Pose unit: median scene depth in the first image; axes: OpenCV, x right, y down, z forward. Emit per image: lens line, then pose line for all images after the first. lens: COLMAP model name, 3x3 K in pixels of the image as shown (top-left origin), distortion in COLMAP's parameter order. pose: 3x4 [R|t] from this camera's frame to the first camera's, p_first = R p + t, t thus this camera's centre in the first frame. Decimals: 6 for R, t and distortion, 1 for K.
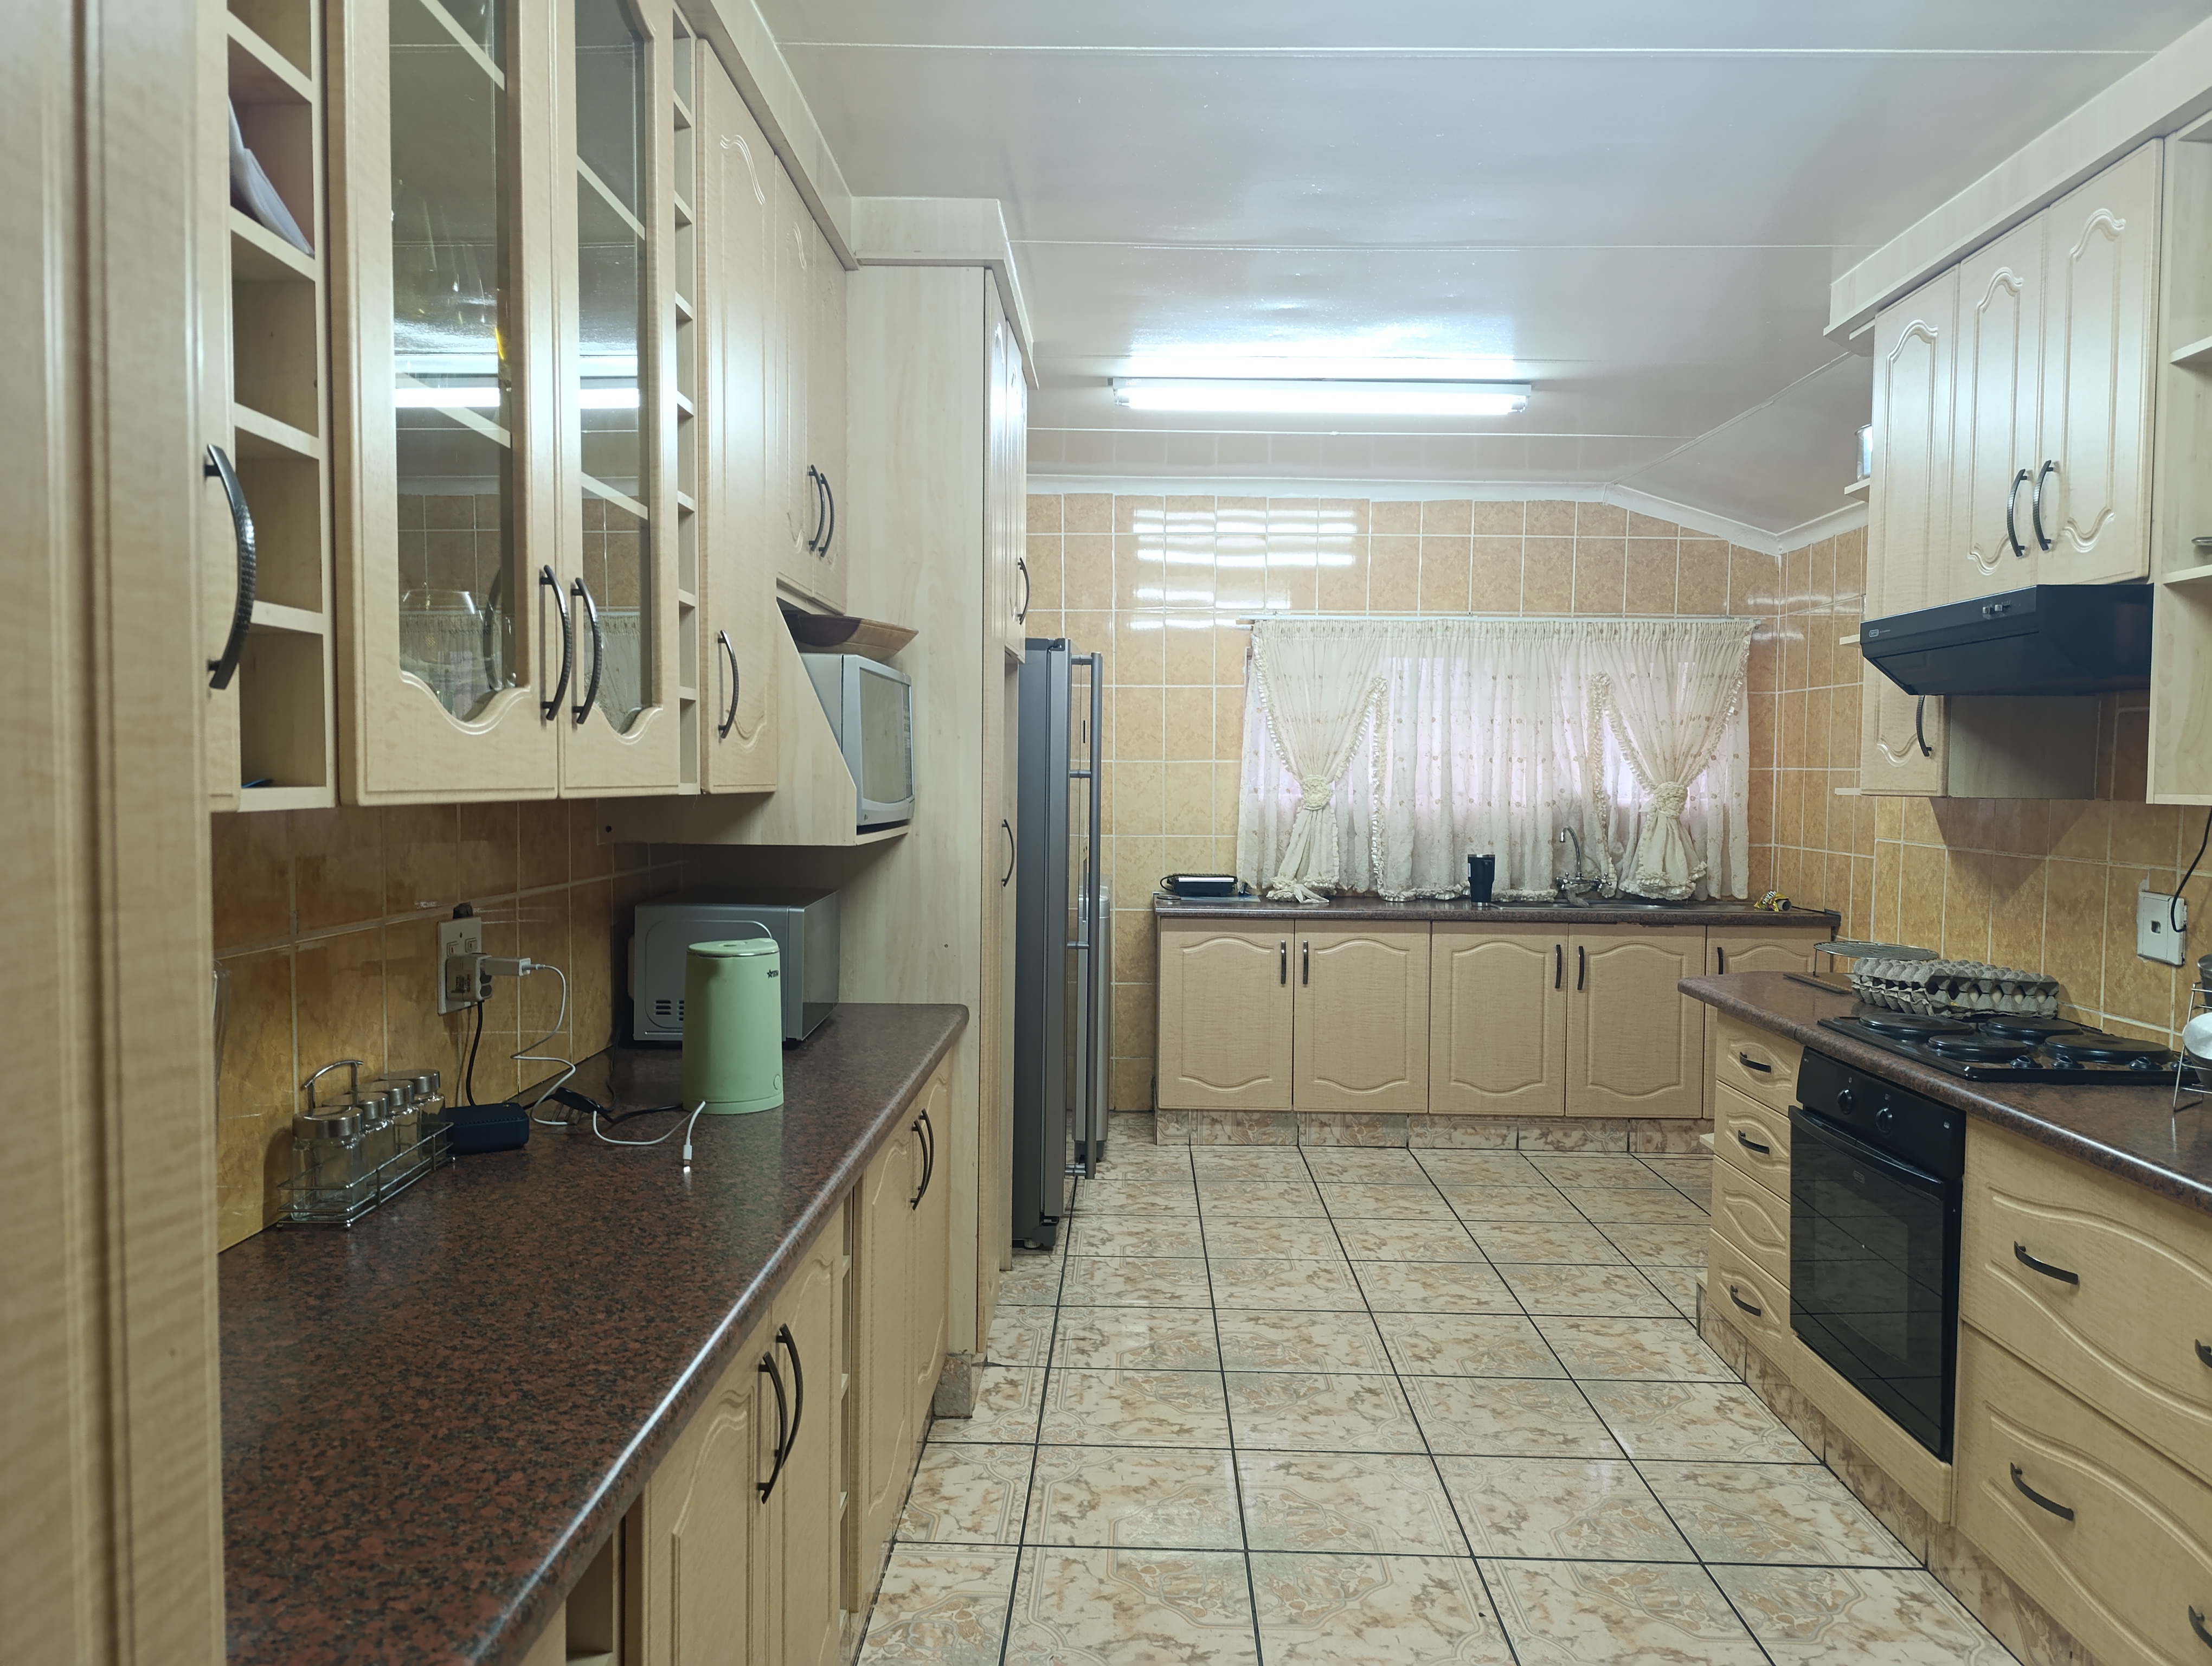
lens RADIAL K [[1502.0, 0, 1090.6], [0, 1502.0, 838.4], [0, 0, 1]] dist [0.041216, -0.044298]
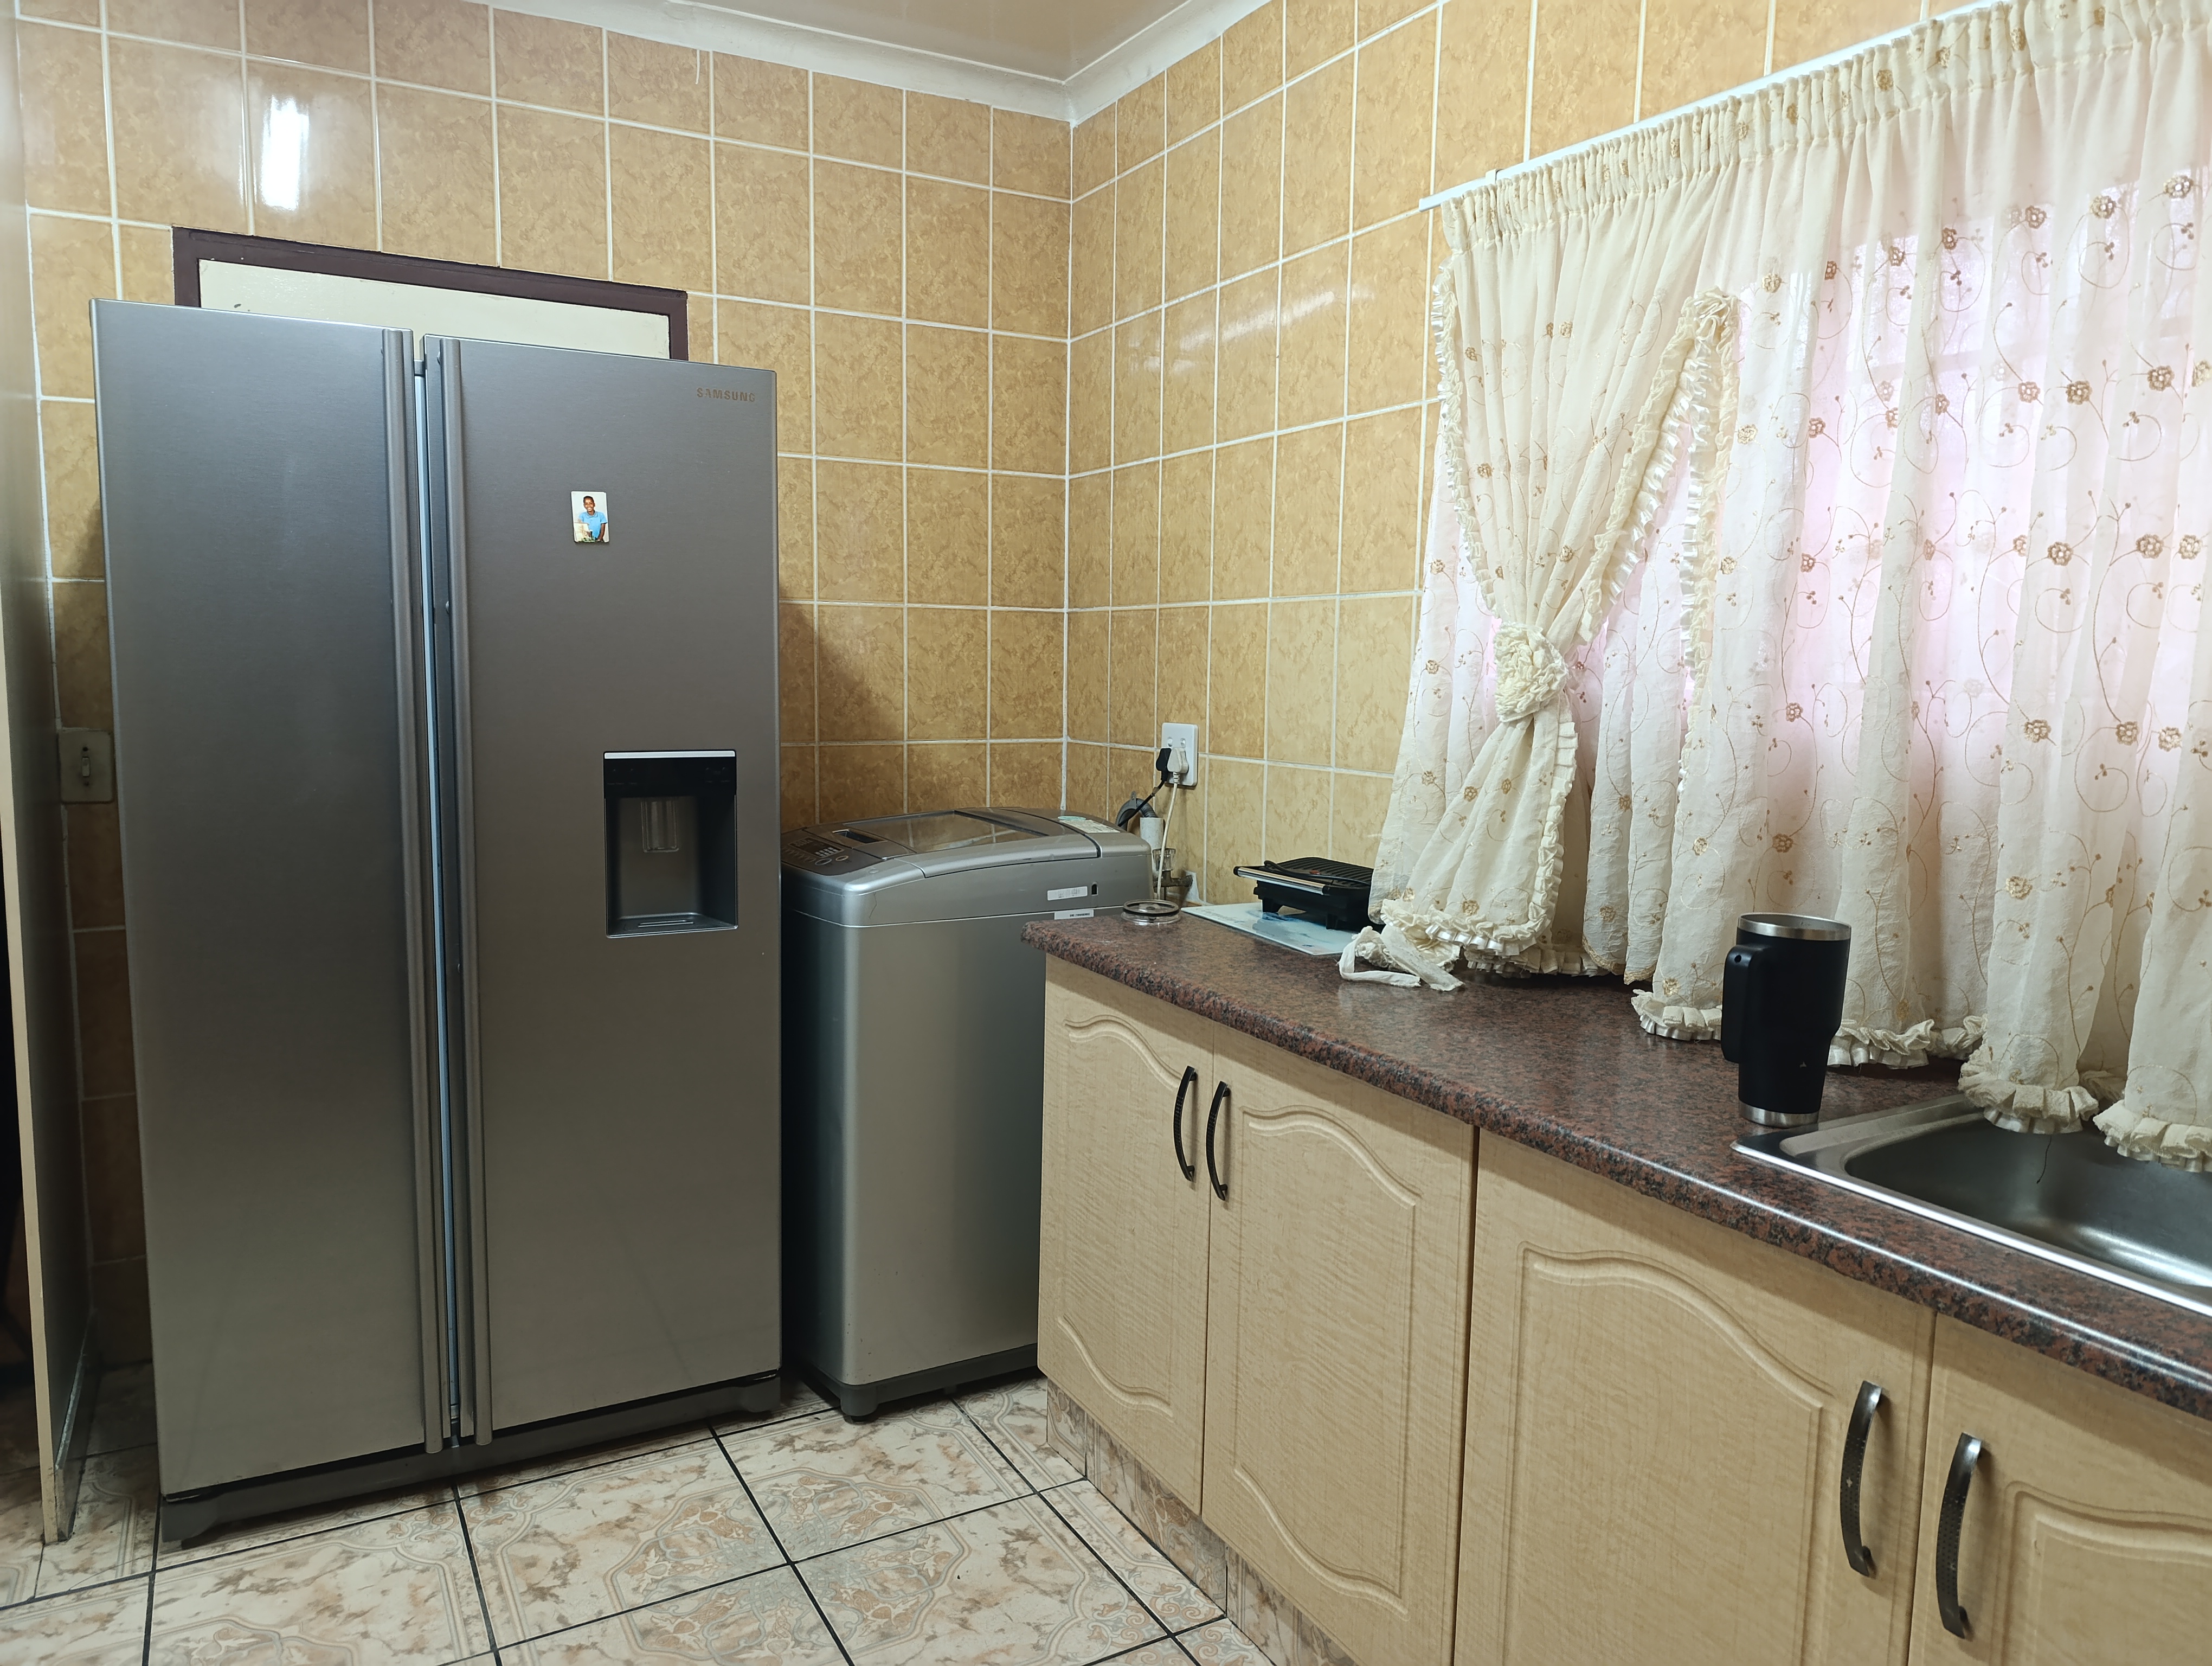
lens RADIAL K [[1502.0, 0, 1093.2], [0, 1502.0, 818.8], [0, 0, 1]] dist [0.041216, -0.044298]
pose [[0.517842, 0.098265, -0.849814, 0.588634], [-0.052213, 0.995159, 0.083255, -0.031151], [0.853882, 0.001258, 0.520466, 1.085104]]
